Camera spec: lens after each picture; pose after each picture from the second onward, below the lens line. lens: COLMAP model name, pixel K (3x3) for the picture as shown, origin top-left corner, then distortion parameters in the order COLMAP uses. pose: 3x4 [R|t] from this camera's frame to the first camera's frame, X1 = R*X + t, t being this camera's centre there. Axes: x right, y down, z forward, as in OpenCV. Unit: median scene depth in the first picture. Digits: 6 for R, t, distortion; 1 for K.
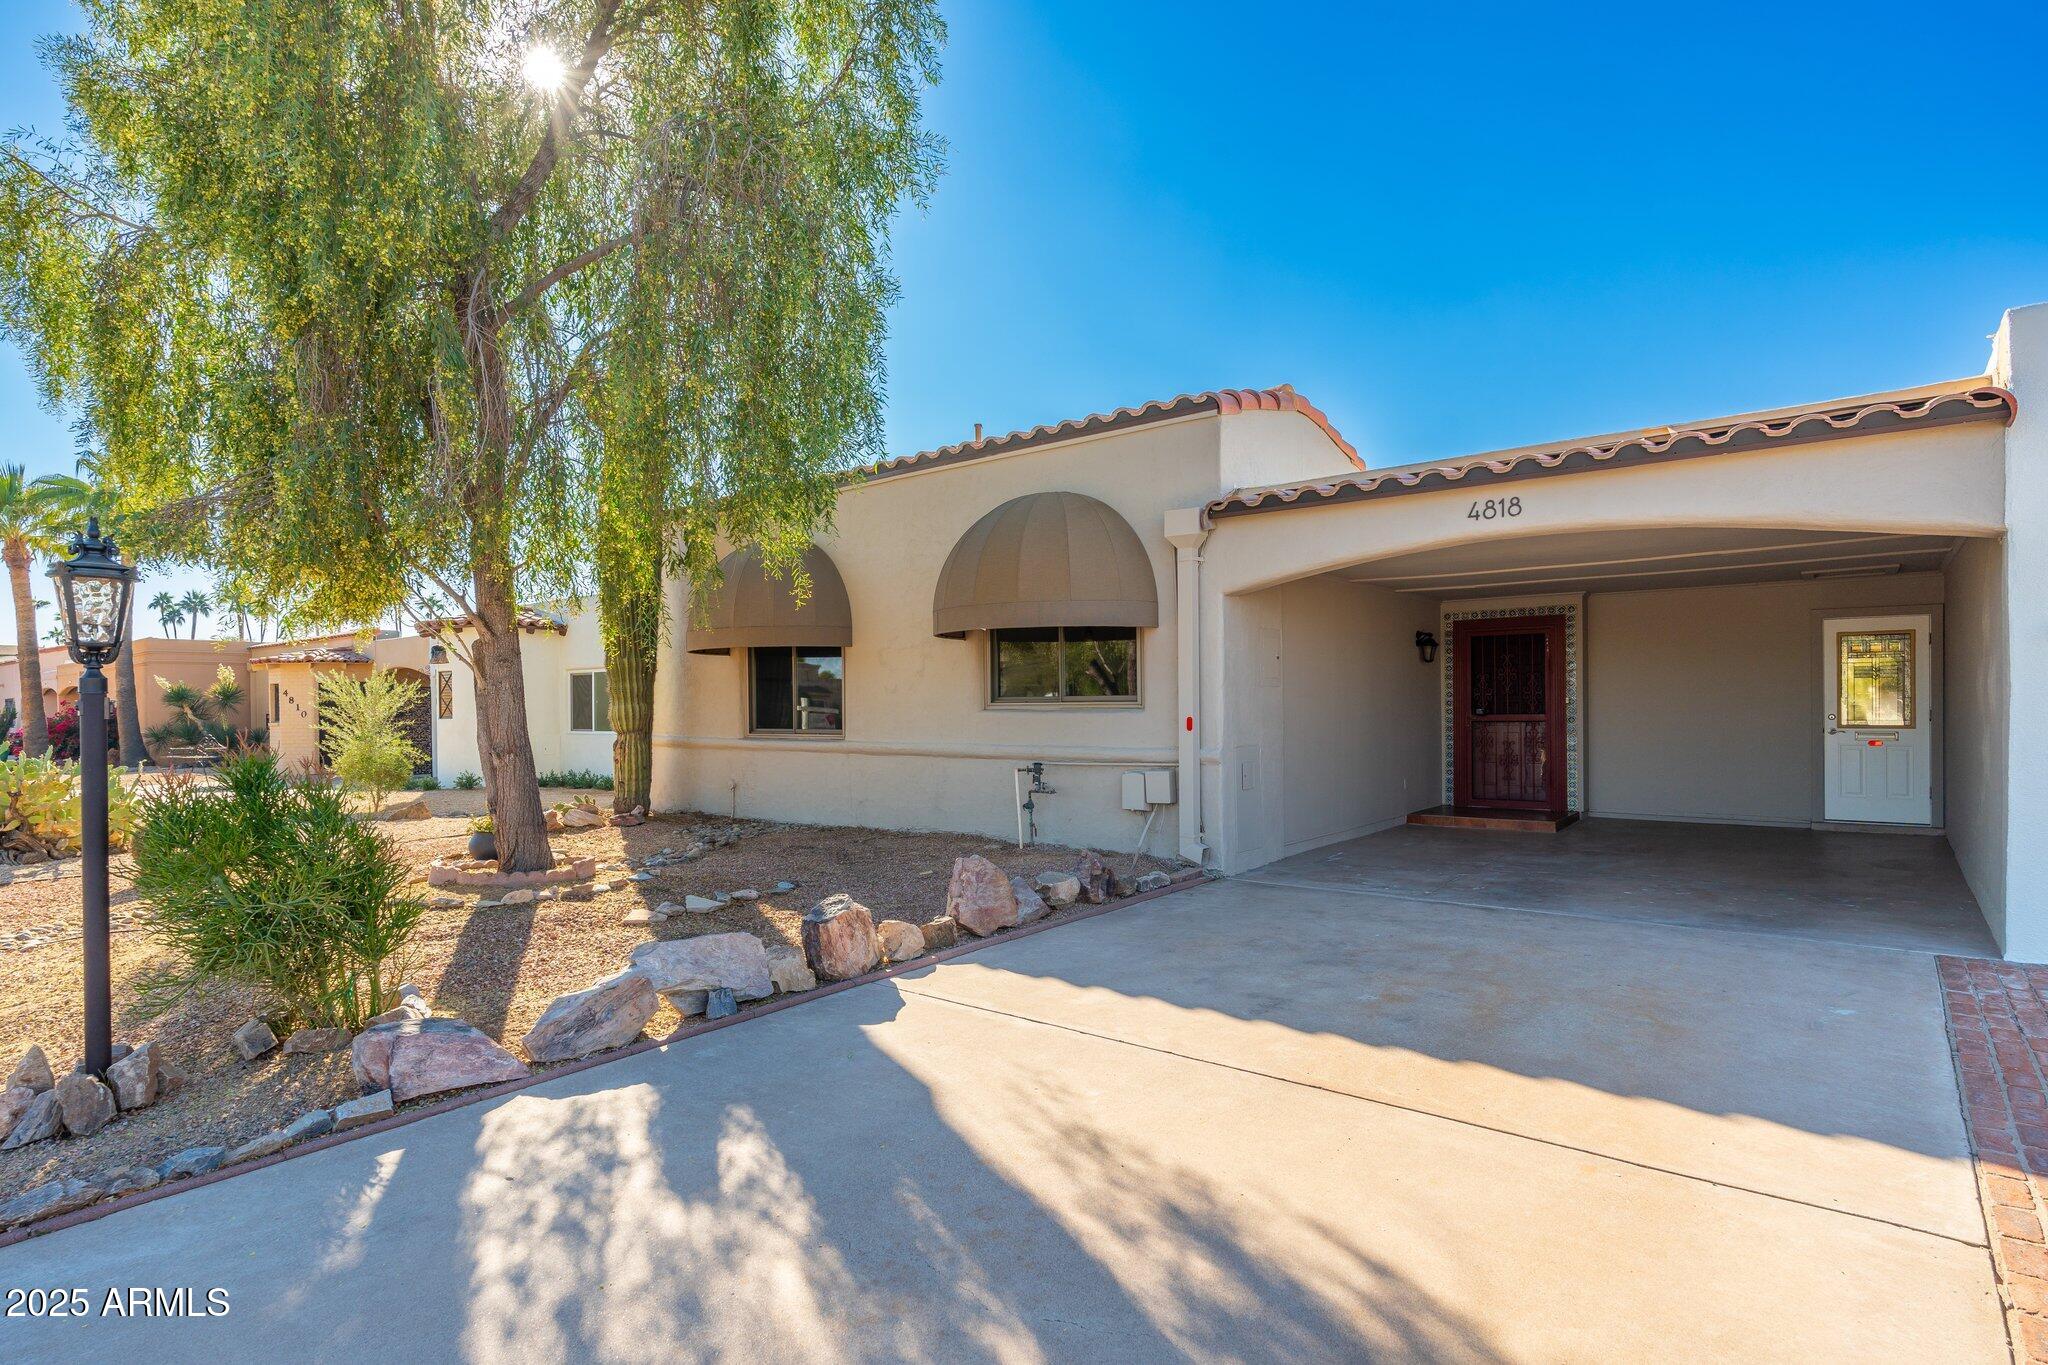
lens RADIAL K [[1071.8, 0, 1024.1], [0, 1071.8, 701.2], [0, 0, 1]] dist [0.001905, 0.000496]
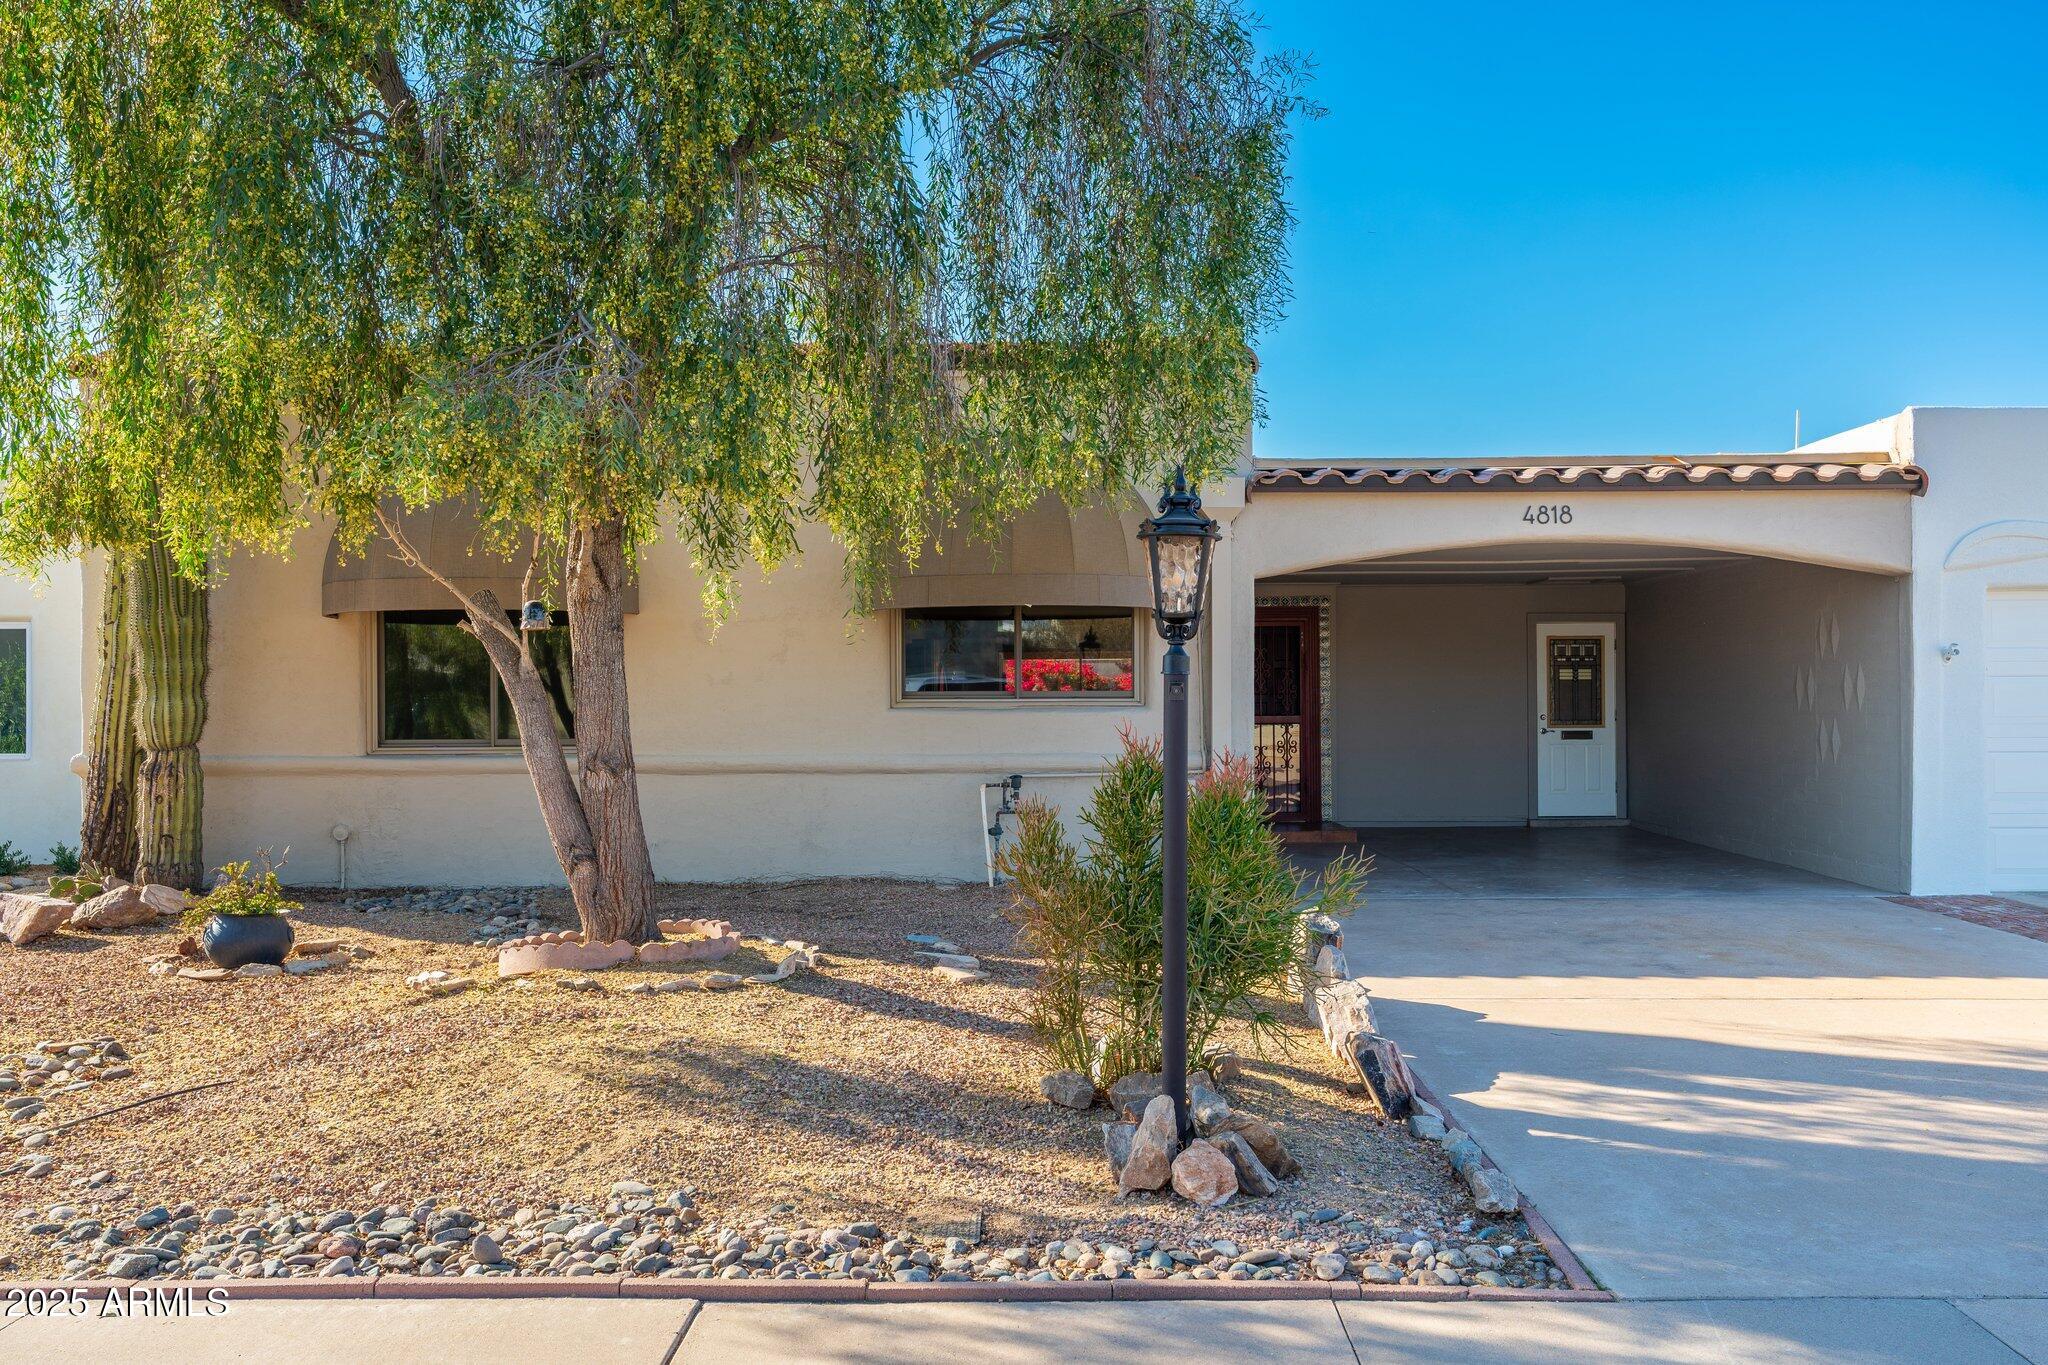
lens RADIAL K [[1734.8, 0, 1024.7], [0, 1734.8, 677.9], [0, 0, 1]] dist [0.008330, 0.000682]
pose [[0.777757, 0.013594, 0.628418, -0.781171], [-0.003522, 0.999845, -0.017271, 0.008087], [-0.628555, 0.011219, 0.777684, 0.006397]]
